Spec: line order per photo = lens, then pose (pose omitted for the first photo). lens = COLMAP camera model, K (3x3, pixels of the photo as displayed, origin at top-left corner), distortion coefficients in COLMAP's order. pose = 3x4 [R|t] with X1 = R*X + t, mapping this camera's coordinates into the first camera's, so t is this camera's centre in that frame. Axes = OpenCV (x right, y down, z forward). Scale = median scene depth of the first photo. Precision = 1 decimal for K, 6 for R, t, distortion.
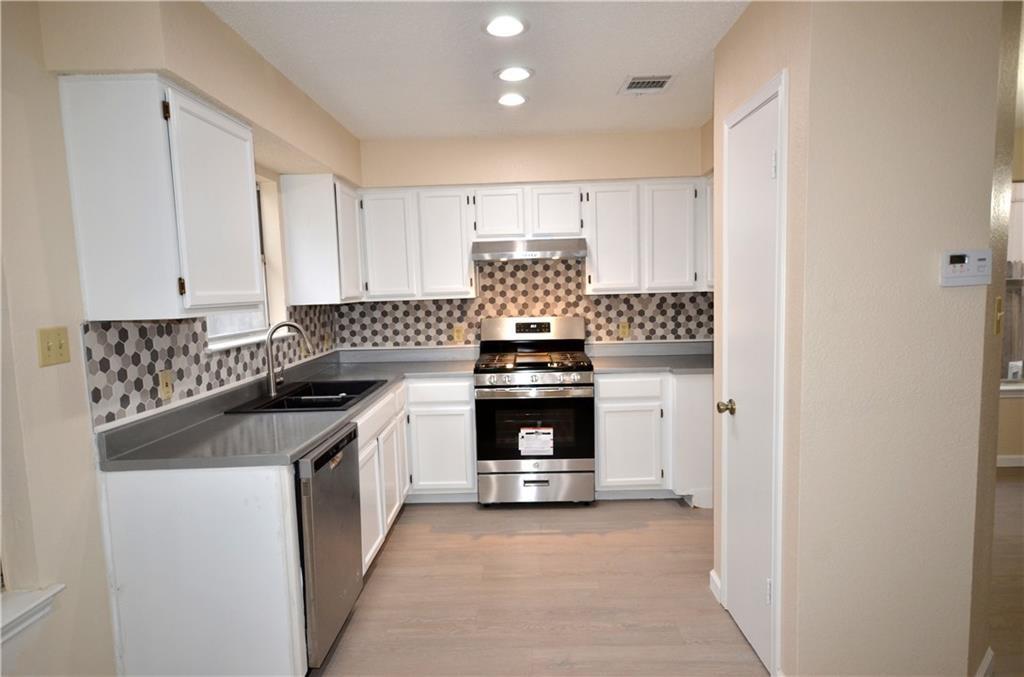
lens RADIAL K [[604.1, 0, 512.4], [0, 604.1, 349.8], [0, 0, 1]] dist [-0.000812, 0.018958]
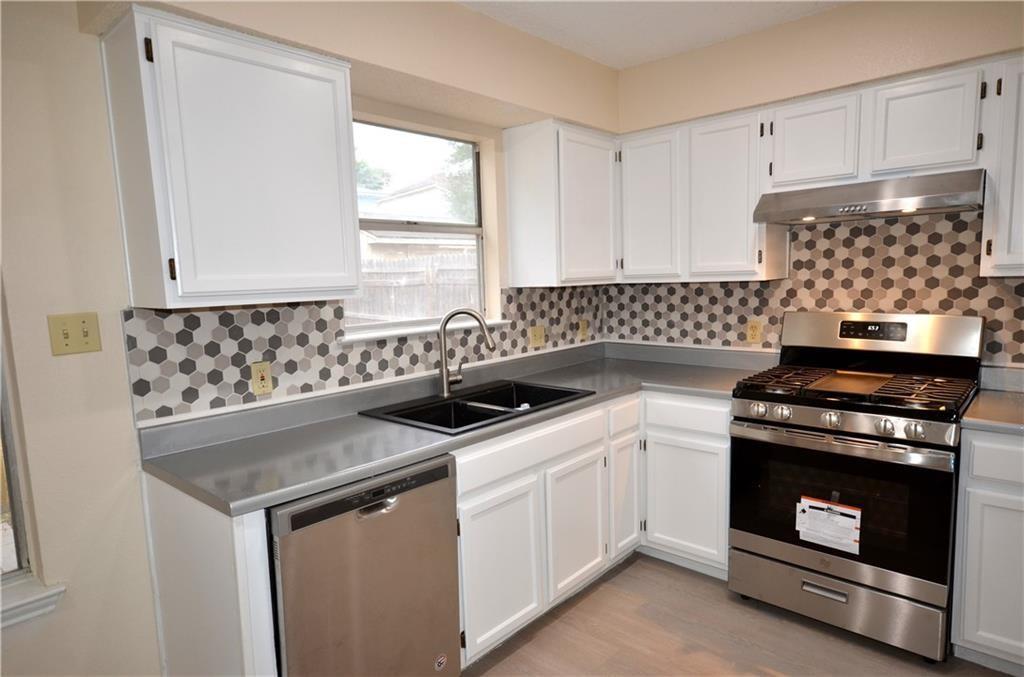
lens RADIAL K [[604.1, 0, 512.4], [0, 604.1, 349.8], [0, 0, 1]] dist [-0.000812, 0.018958]
pose [[0.759482, 0.086668, -0.644729, 0.163565], [-0.059712, 0.996189, 0.063573, -0.036738], [0.647782, -0.009785, 0.761763, 0.326350]]
